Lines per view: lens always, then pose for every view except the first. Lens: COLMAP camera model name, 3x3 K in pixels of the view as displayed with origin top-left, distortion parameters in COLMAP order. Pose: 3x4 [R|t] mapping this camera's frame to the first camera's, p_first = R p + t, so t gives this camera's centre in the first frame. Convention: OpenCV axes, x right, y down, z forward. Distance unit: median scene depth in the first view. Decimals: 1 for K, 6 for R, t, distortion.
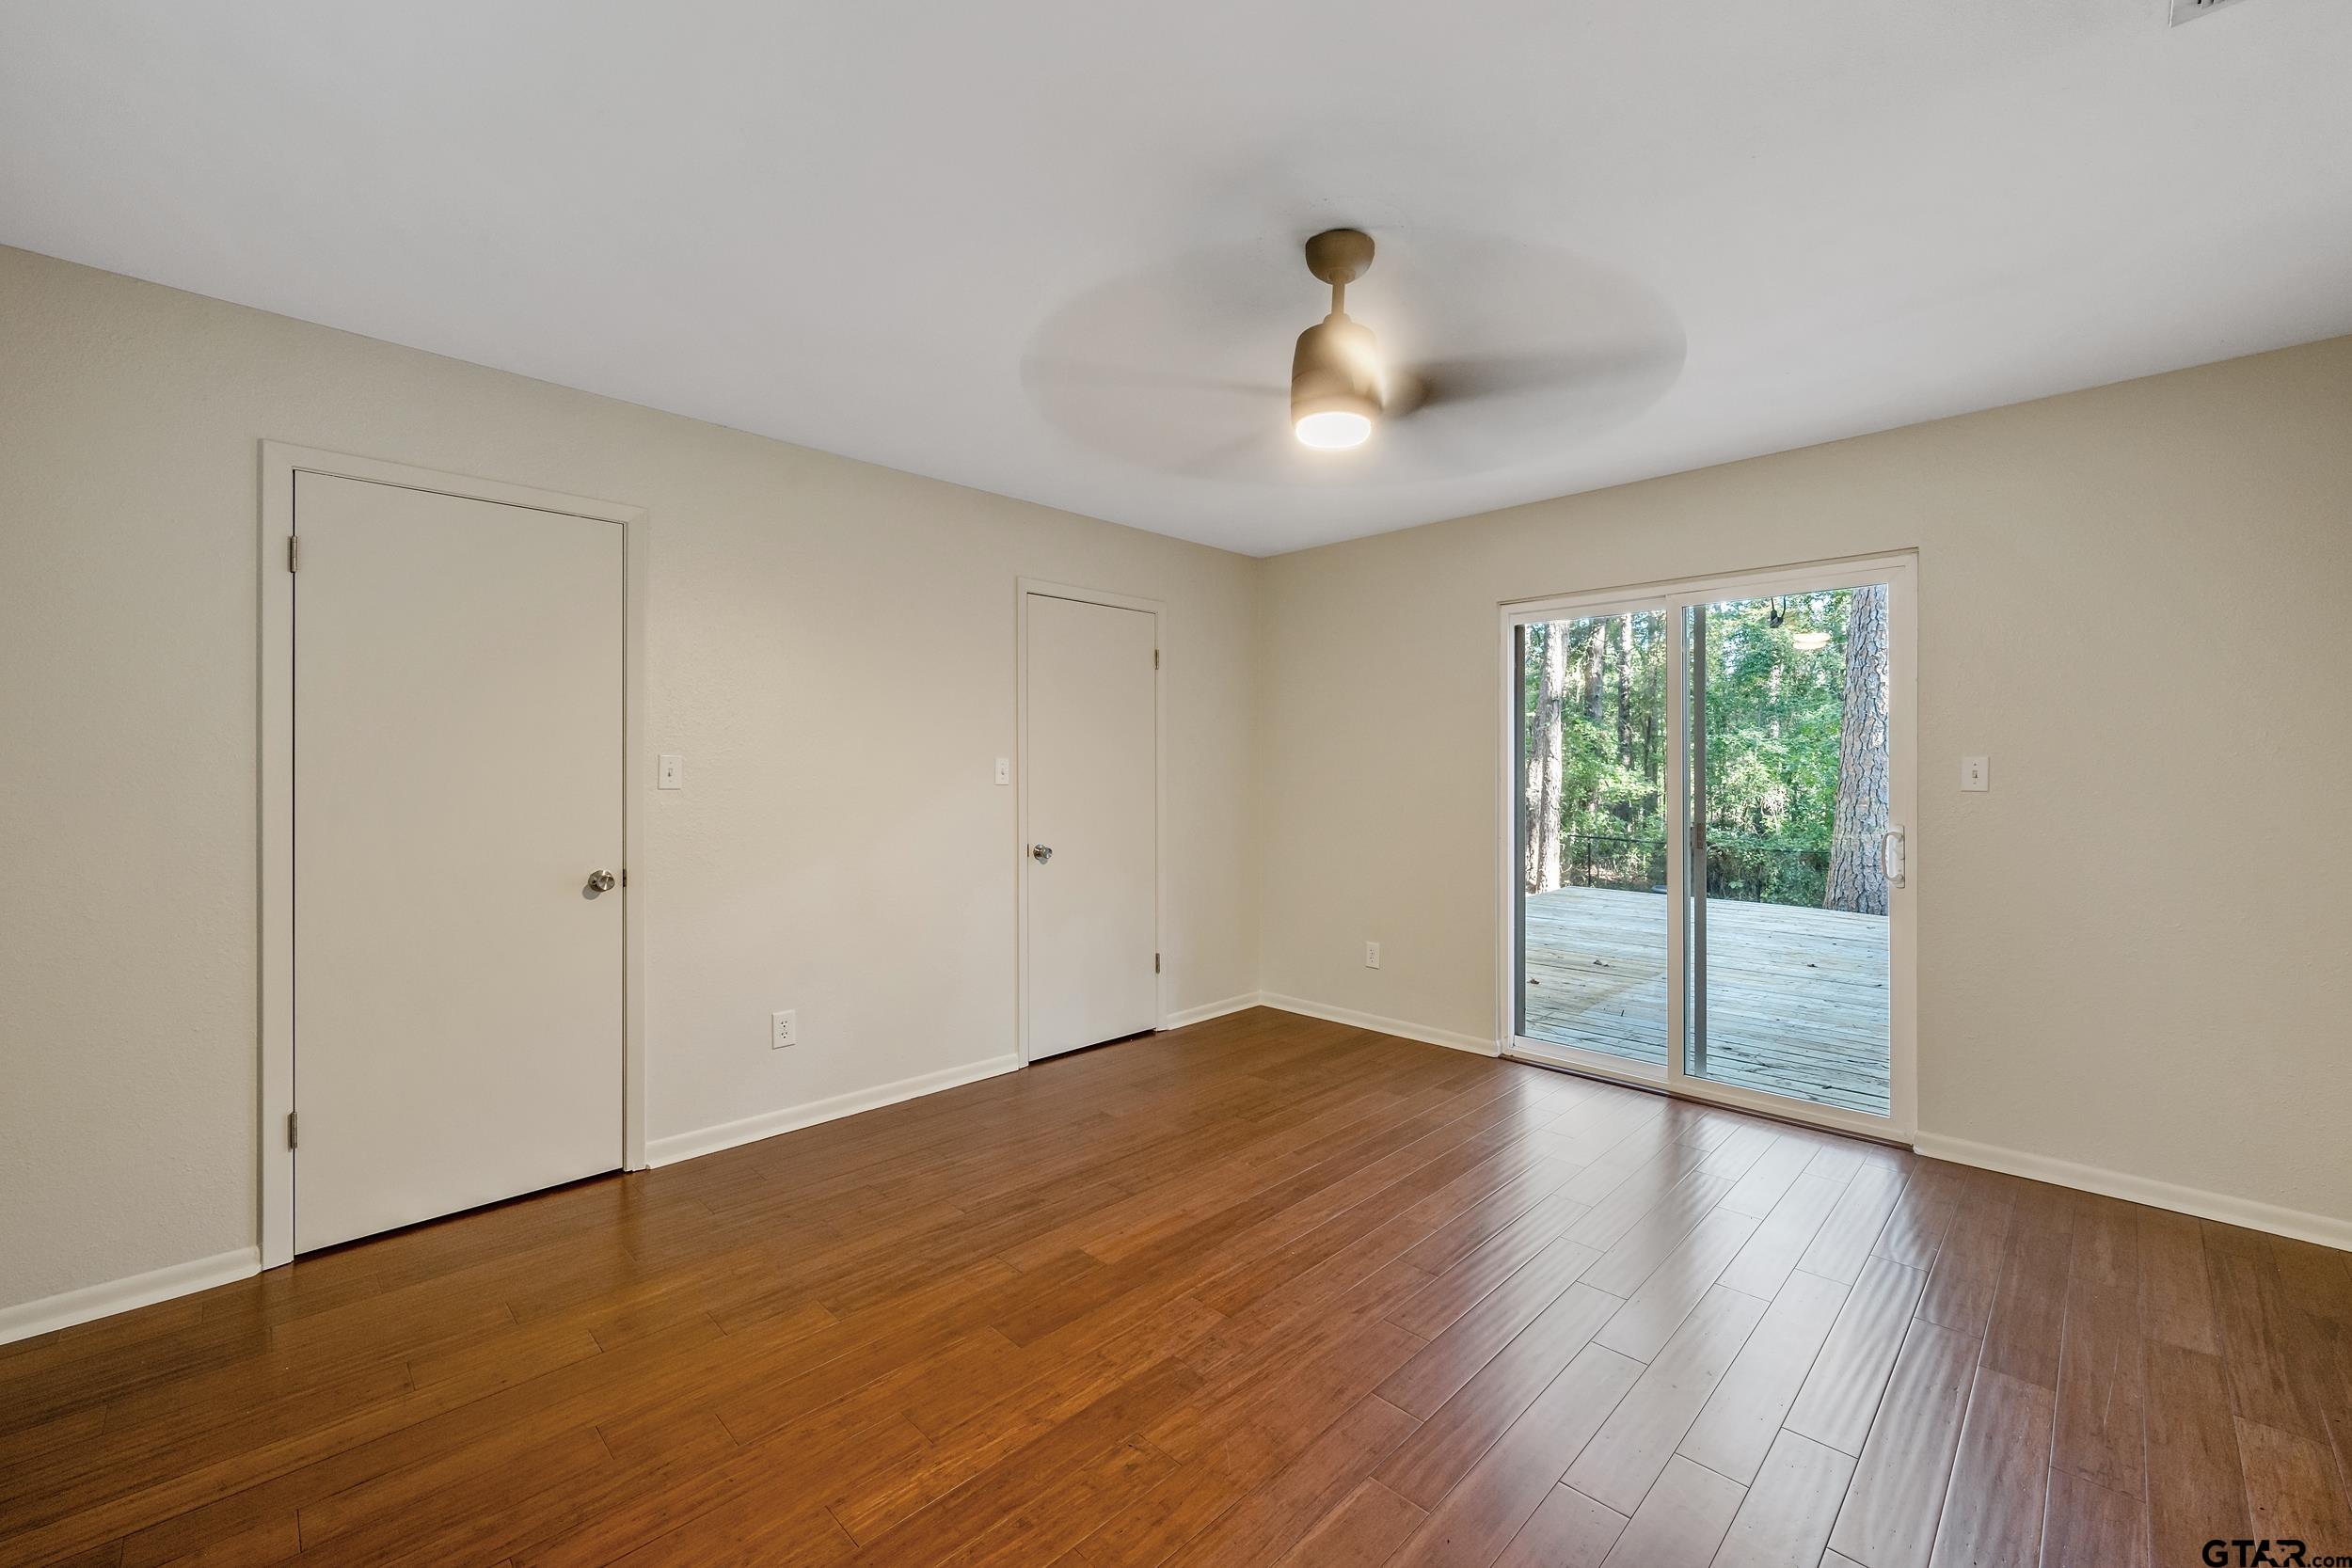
lens RADIAL K [[944.2, 0, 1174.5], [0, 944.2, 765.8], [0, 0, 1]] dist [-0.000122, -0.000084]
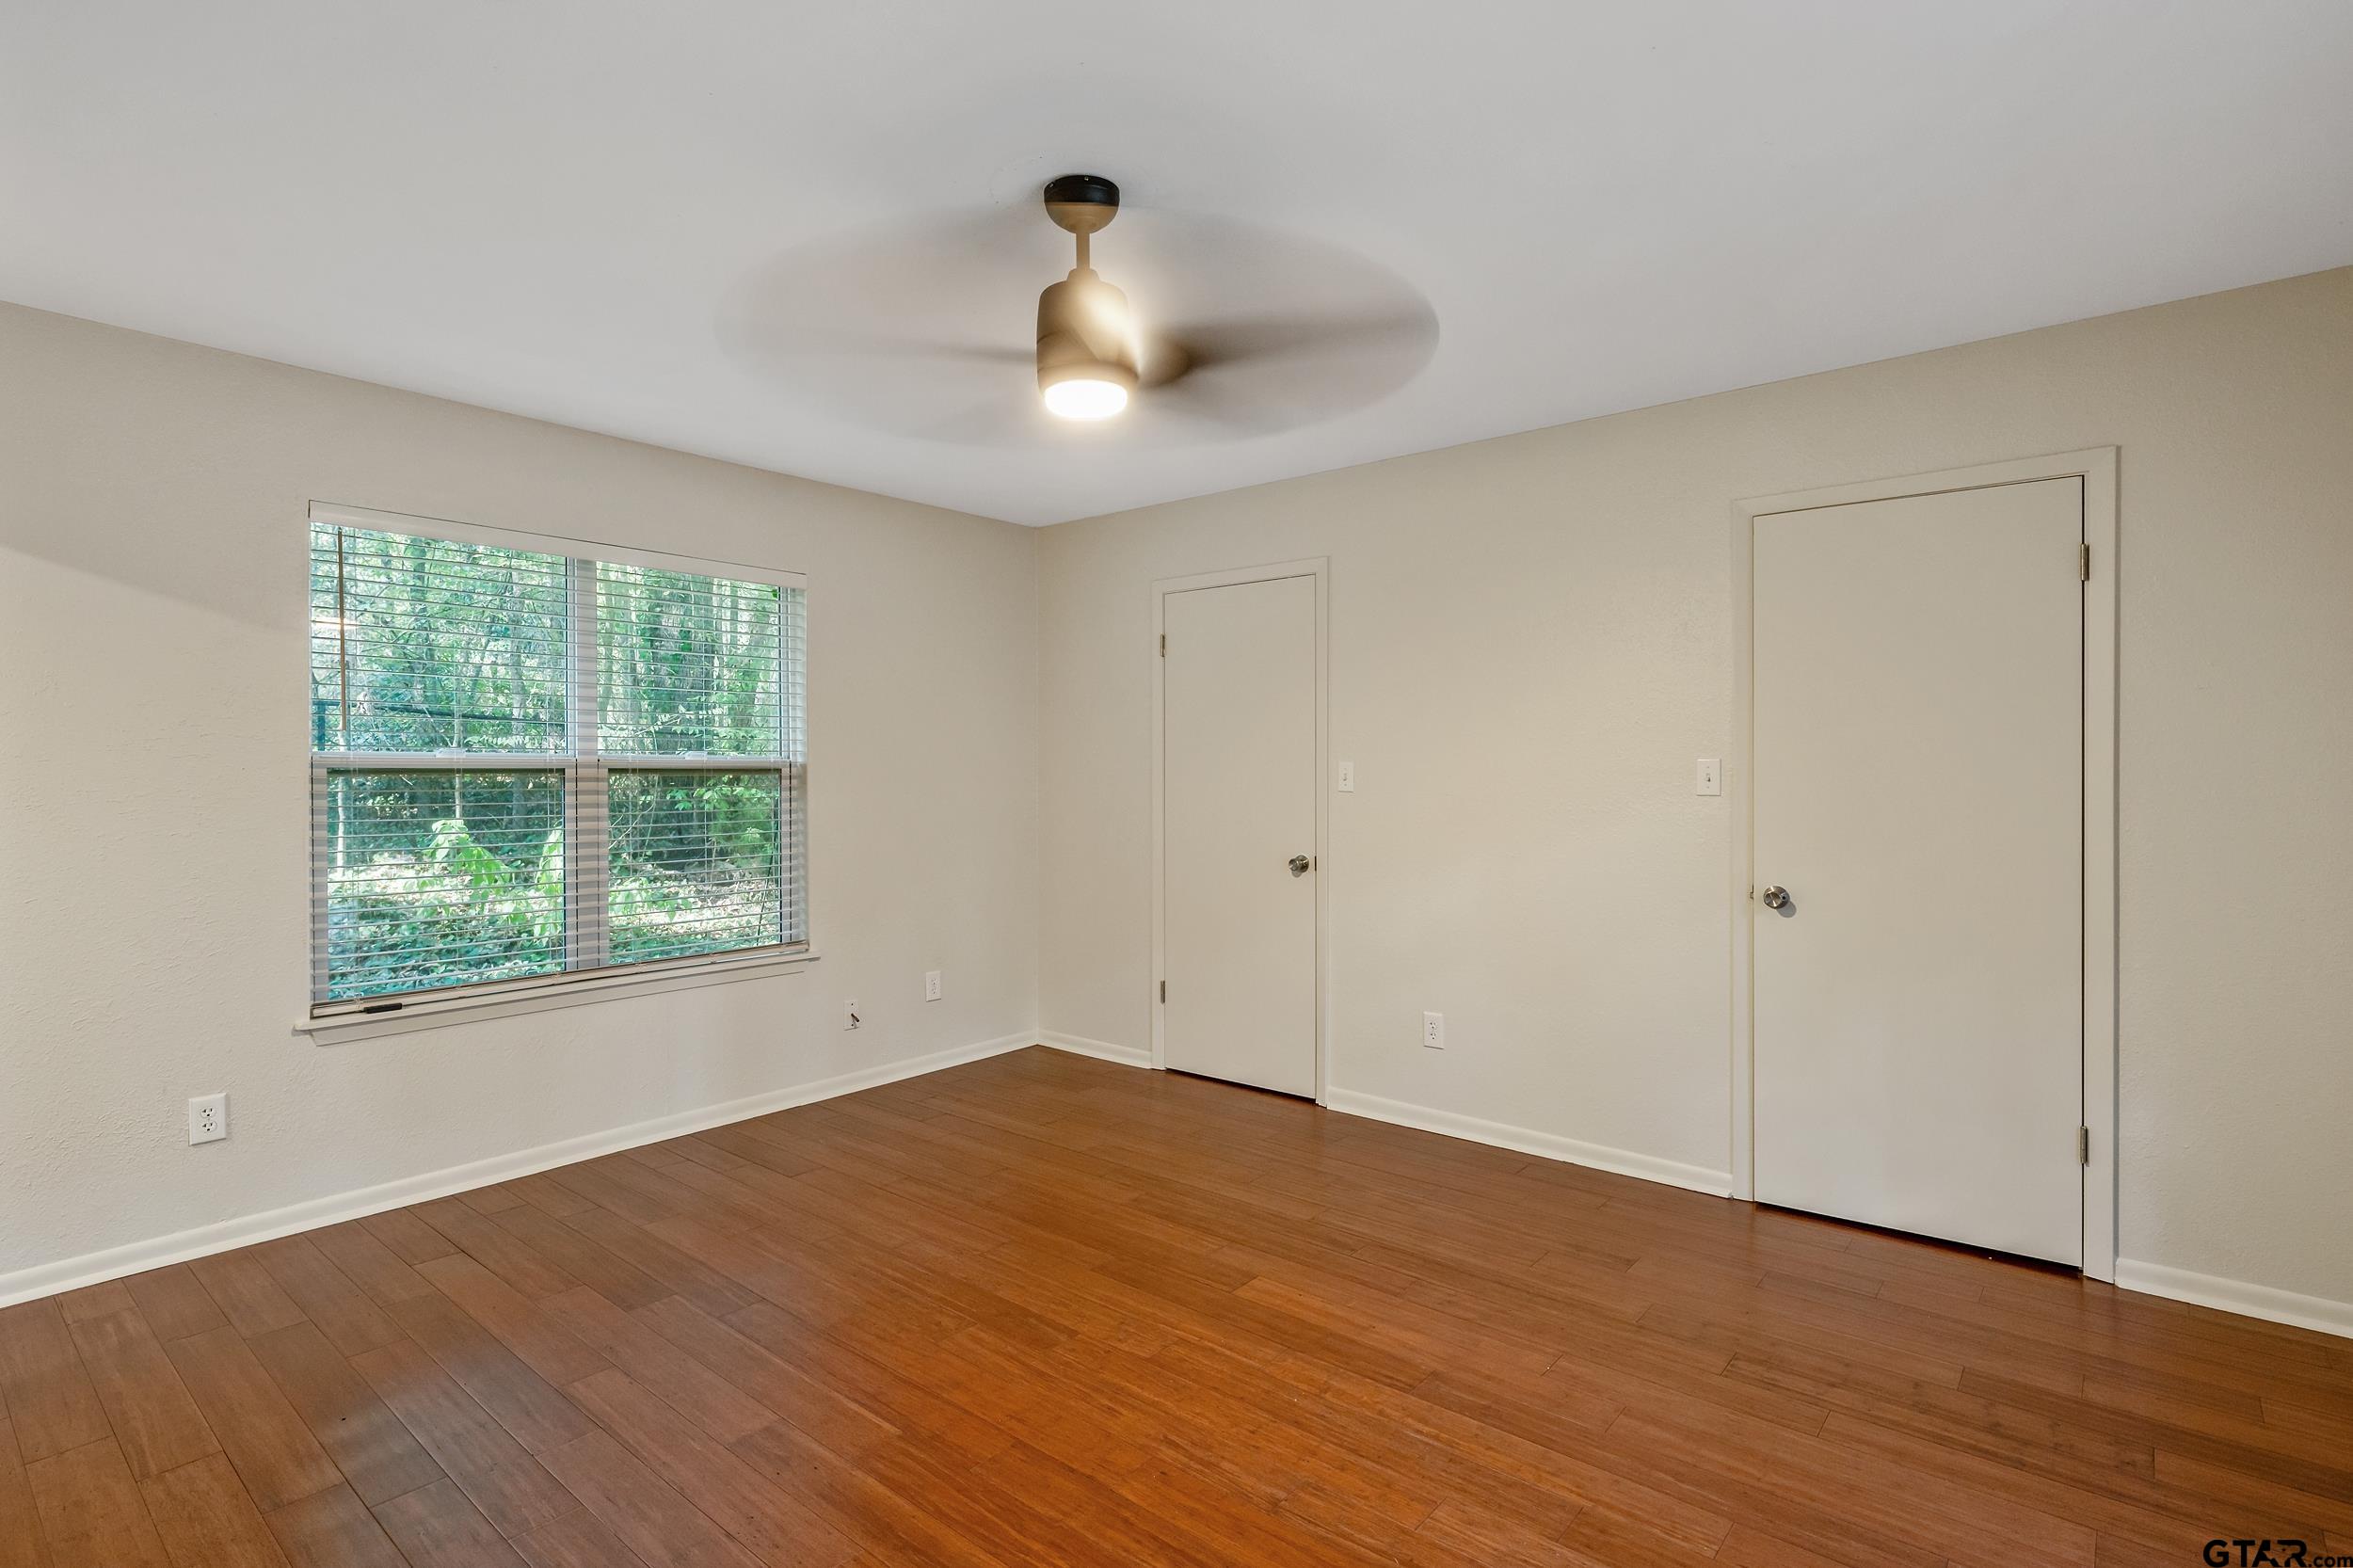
lens RADIAL K [[1144.5, 0, 1175.1], [0, 1144.5, 782.0], [0, 0, 1]] dist [-0.000359, -0.000154]
pose [[0.087512, 0.007425, -0.996136, 0.937086], [0.004708, 0.999958, 0.007867, 0.000239], [0.996152, -0.005378, 0.087474, 0.733353]]
